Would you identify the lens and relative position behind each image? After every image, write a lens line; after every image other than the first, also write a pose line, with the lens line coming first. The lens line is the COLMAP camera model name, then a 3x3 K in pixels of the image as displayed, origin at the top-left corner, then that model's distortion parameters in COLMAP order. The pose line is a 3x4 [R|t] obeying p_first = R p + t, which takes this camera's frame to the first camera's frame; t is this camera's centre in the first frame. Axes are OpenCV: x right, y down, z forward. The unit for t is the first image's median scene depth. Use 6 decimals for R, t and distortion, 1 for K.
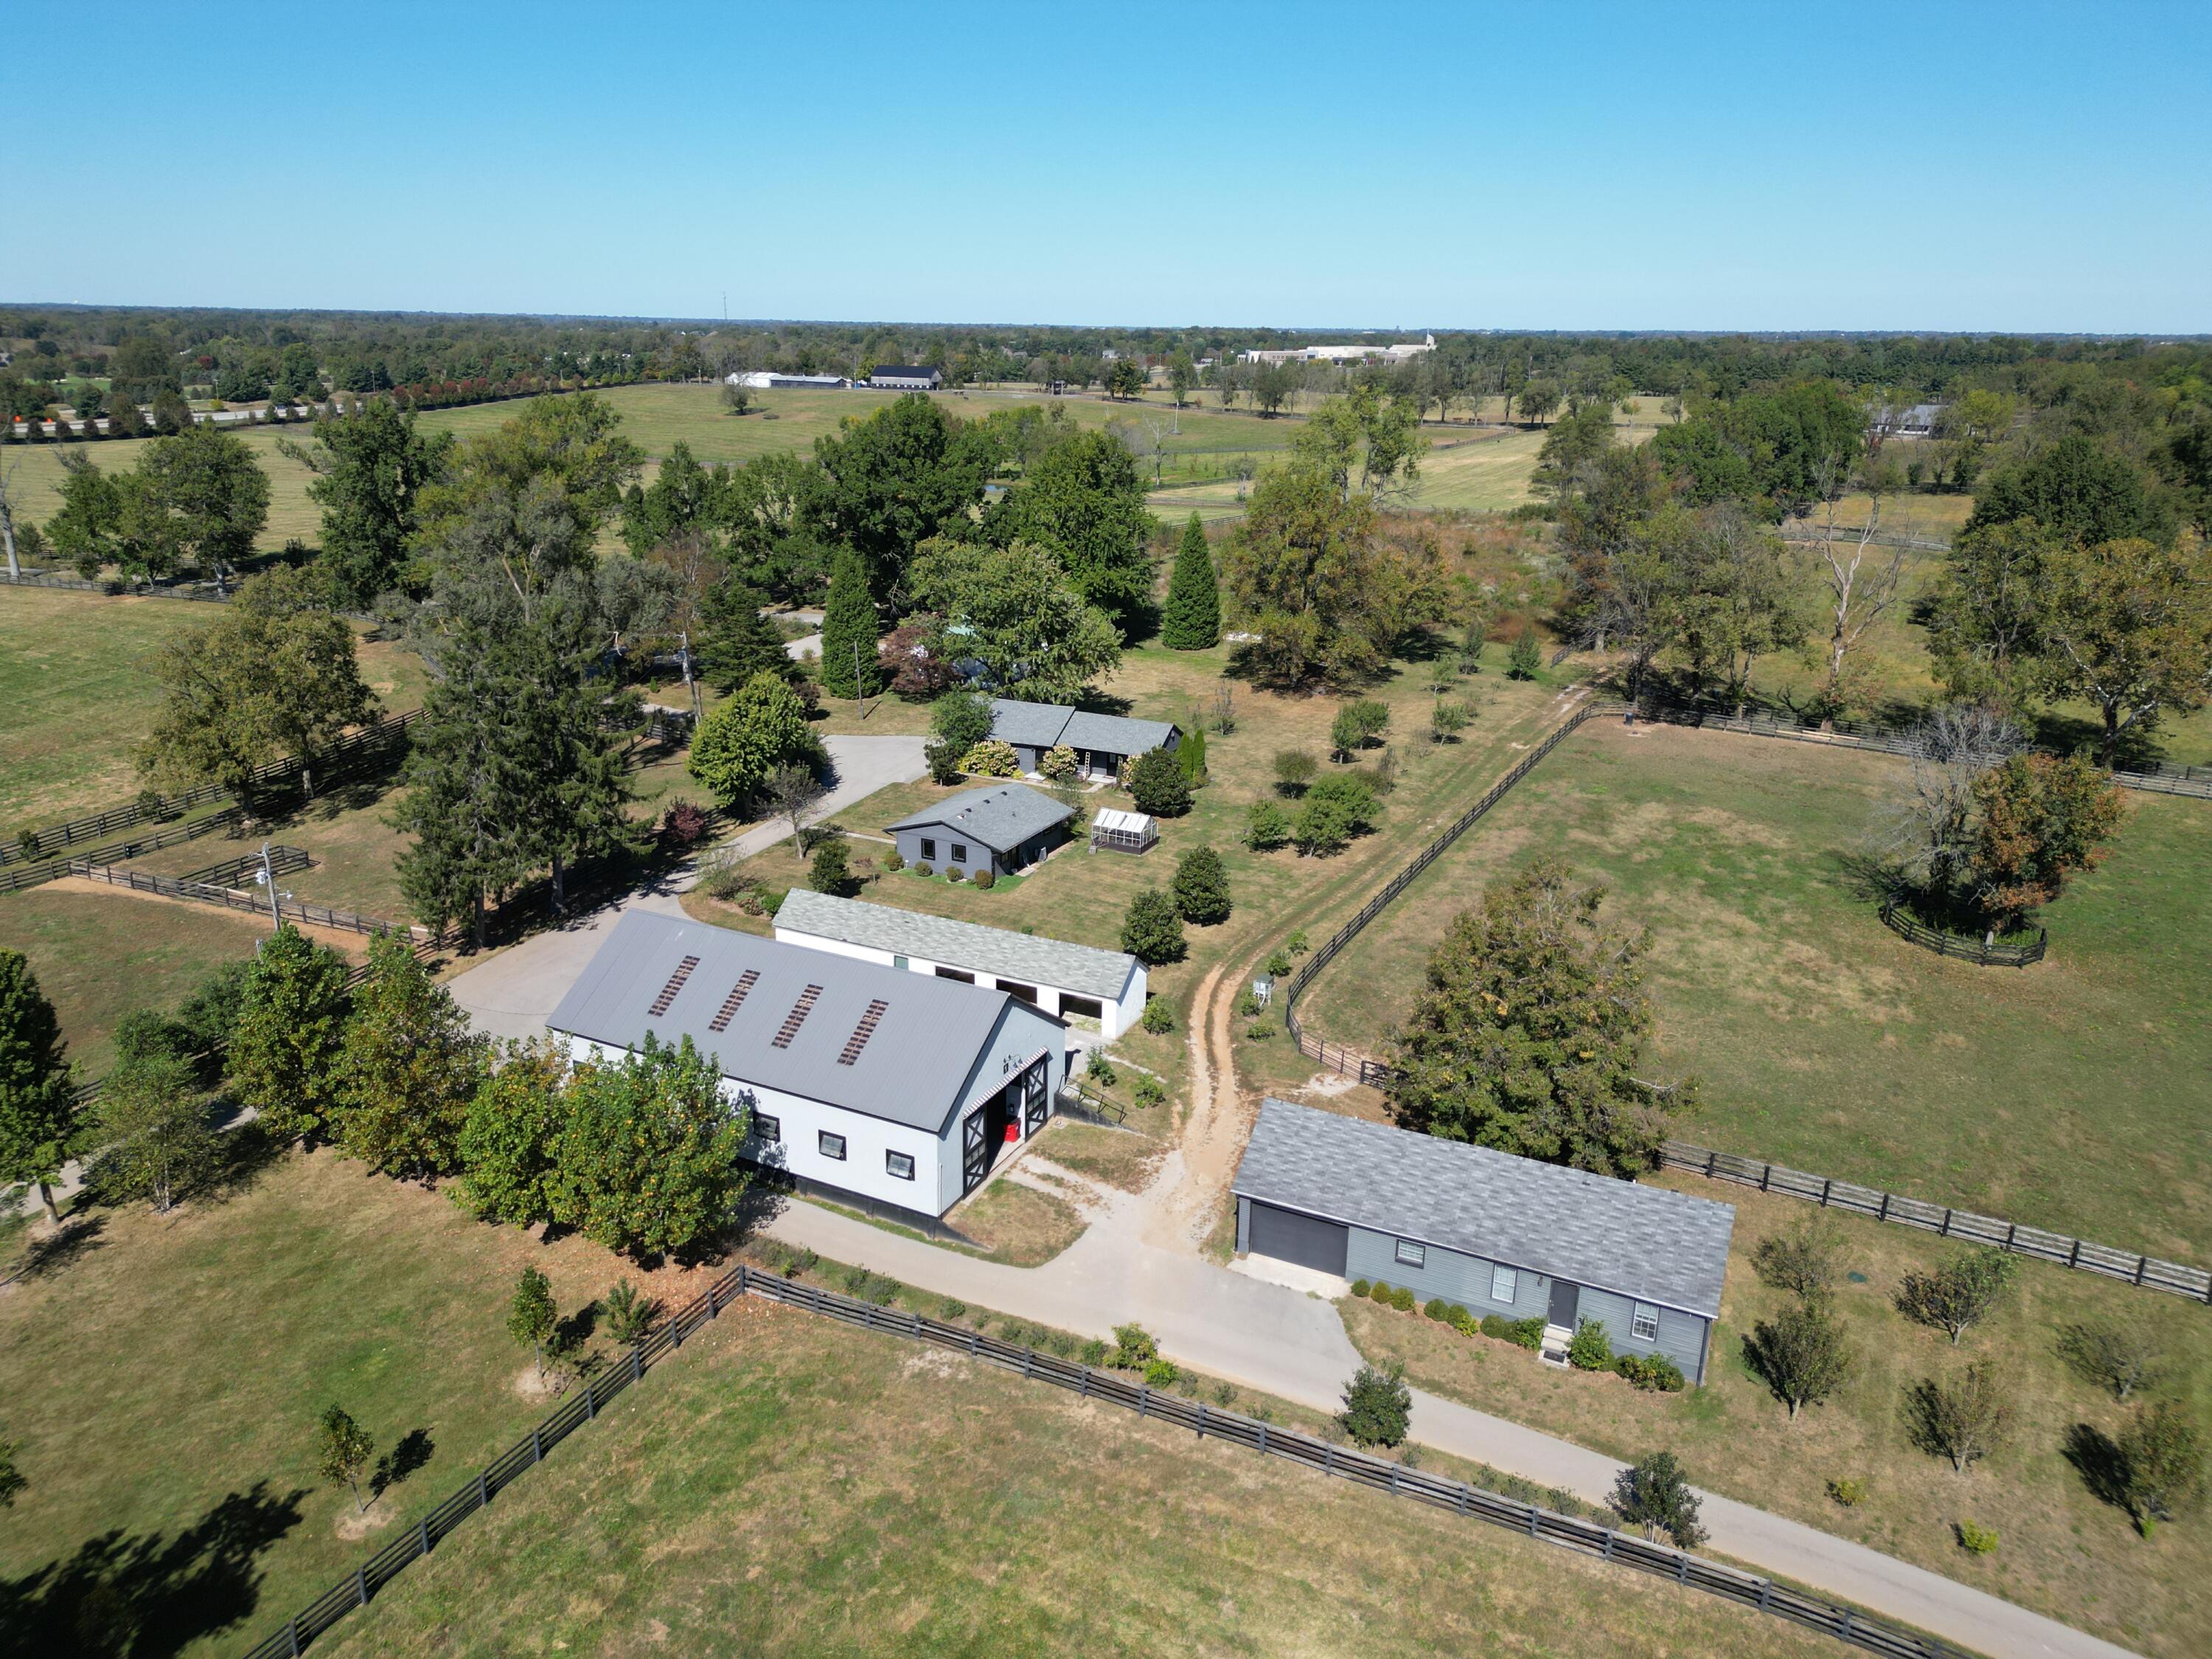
lens RADIAL K [[1553.2, 0, 1106.0], [0, 1553.2, 829.5], [0, 0, 1]] dist [0.097292, -0.089062]
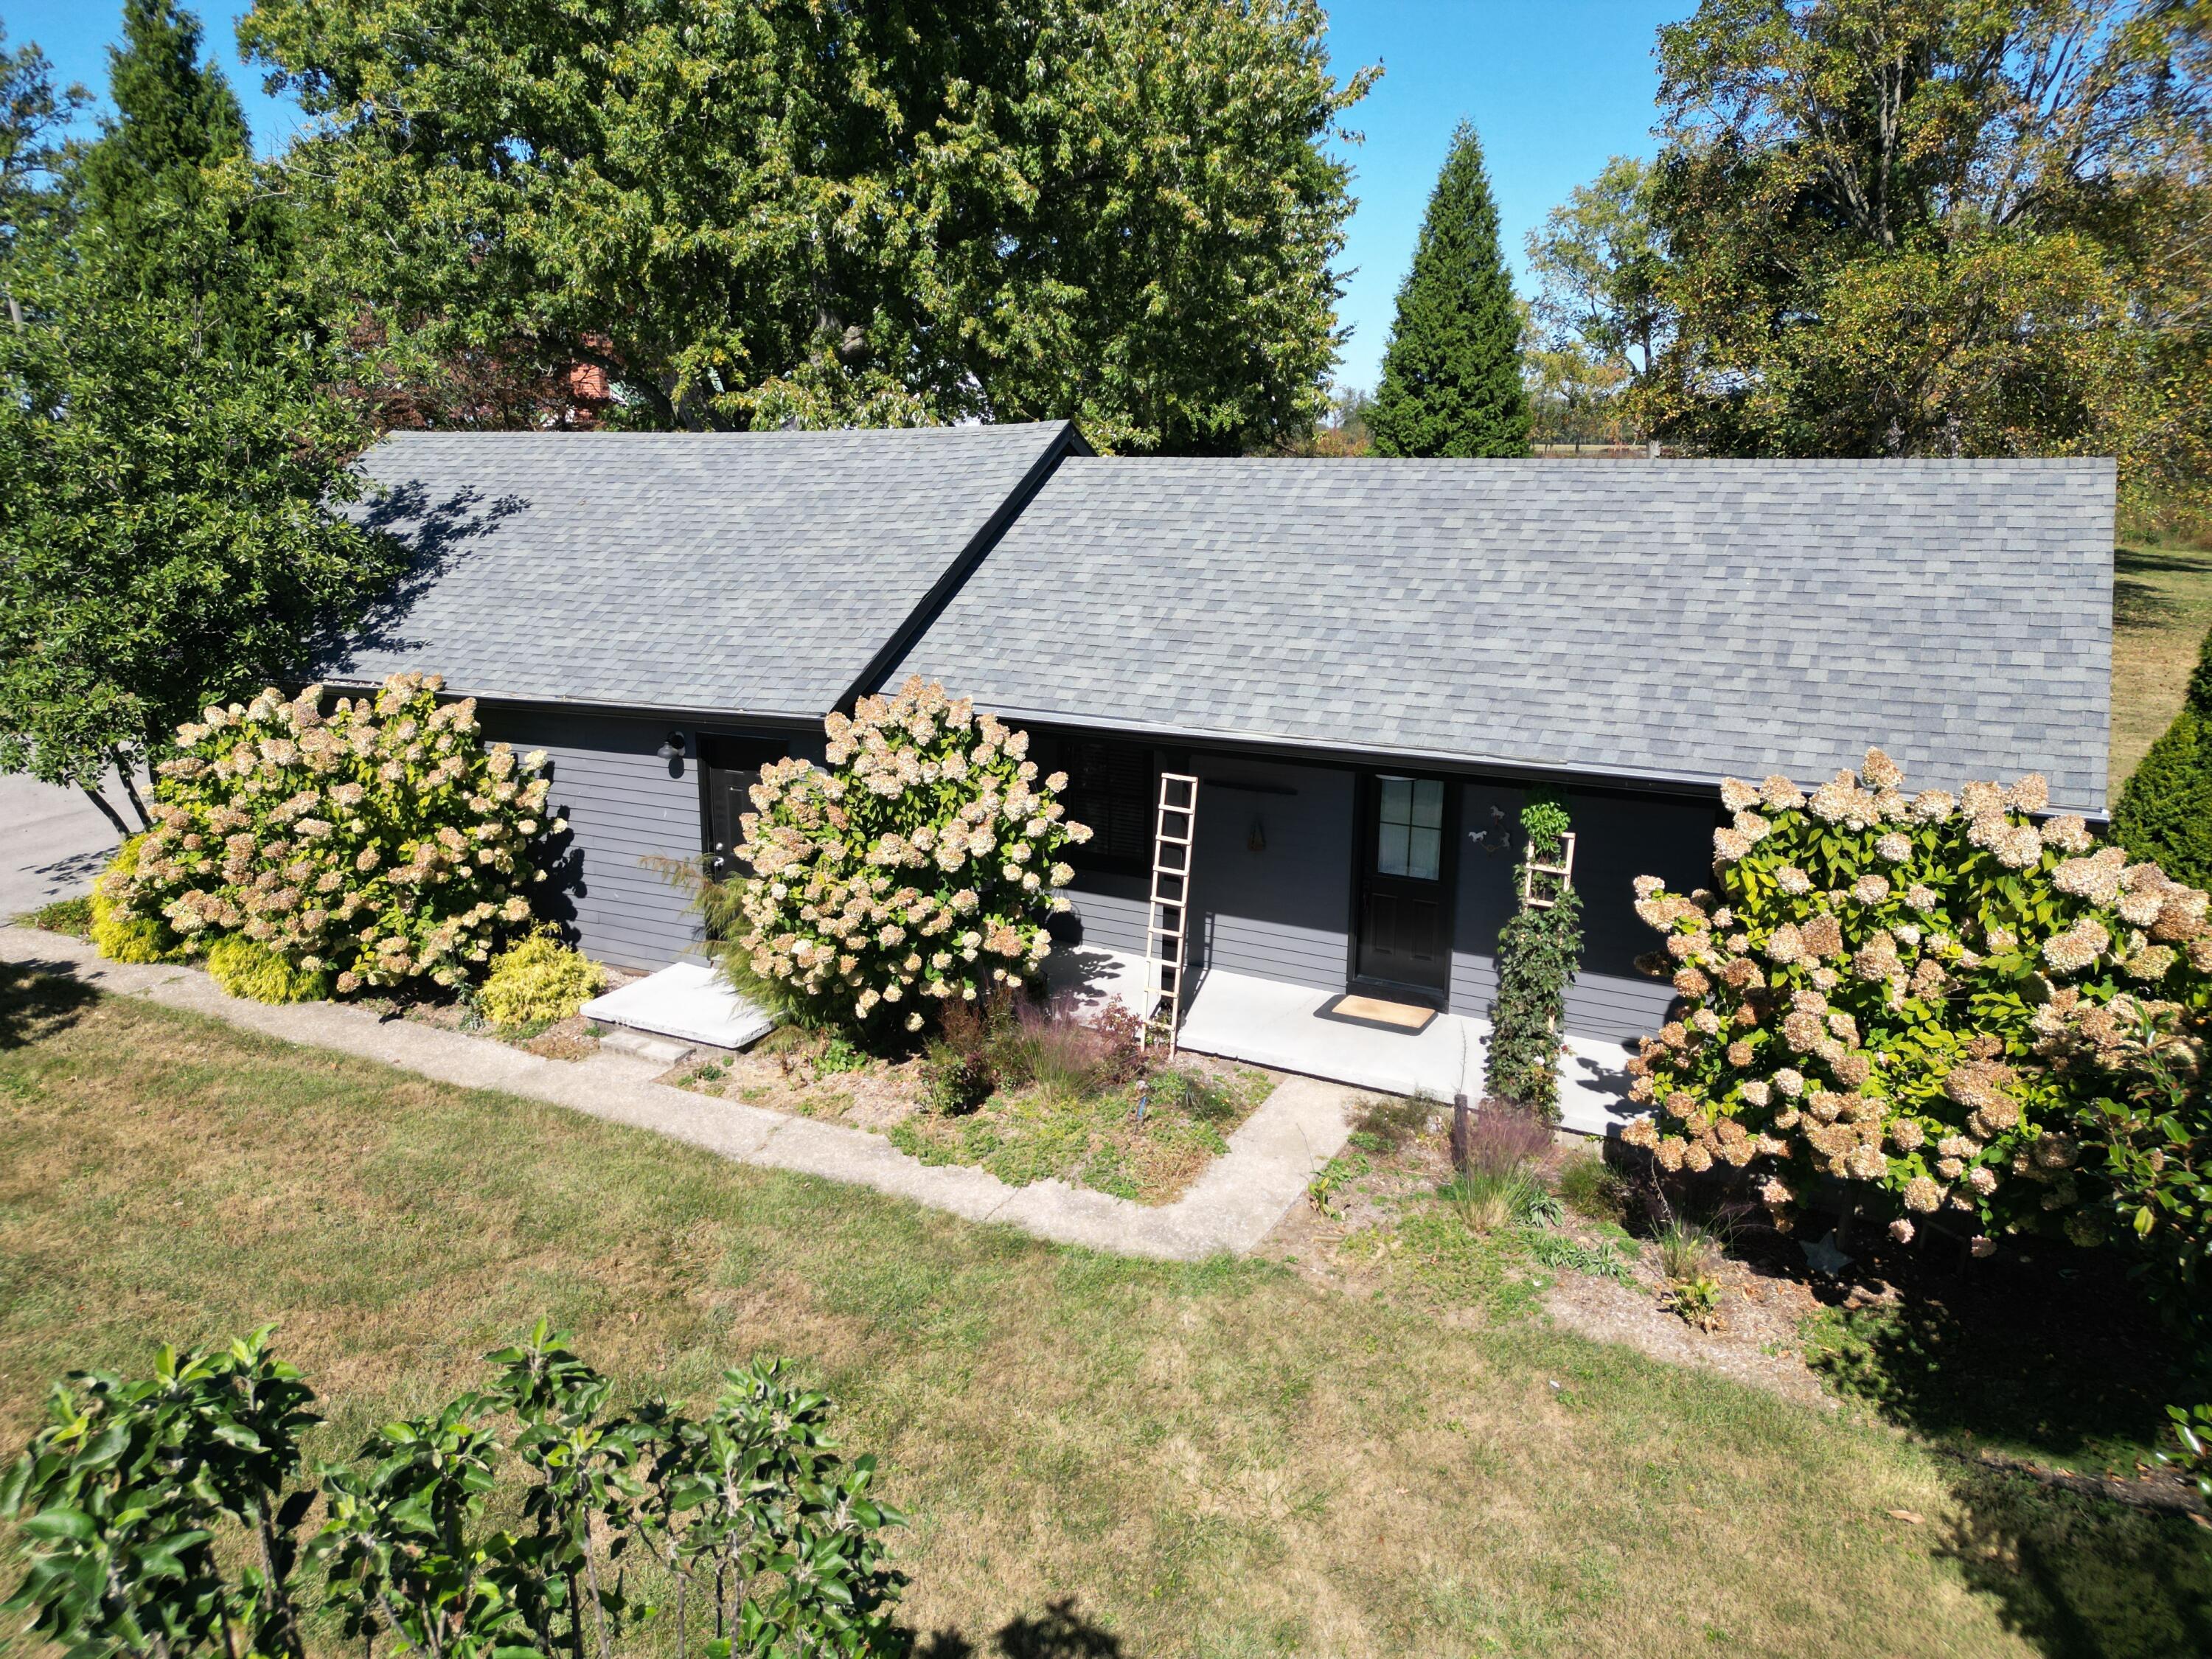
lens RADIAL K [[1553.2, 0, 1106.0], [0, 1553.2, 829.5], [0, 0, 1]] dist [0.097292, -0.089062]
pose [[0.999278, -0.006256, -0.037468, -0.012239], [0.003757, 0.997787, -0.066391, -0.039149], [0.037801, 0.066202, 0.997090, 0.899723]]
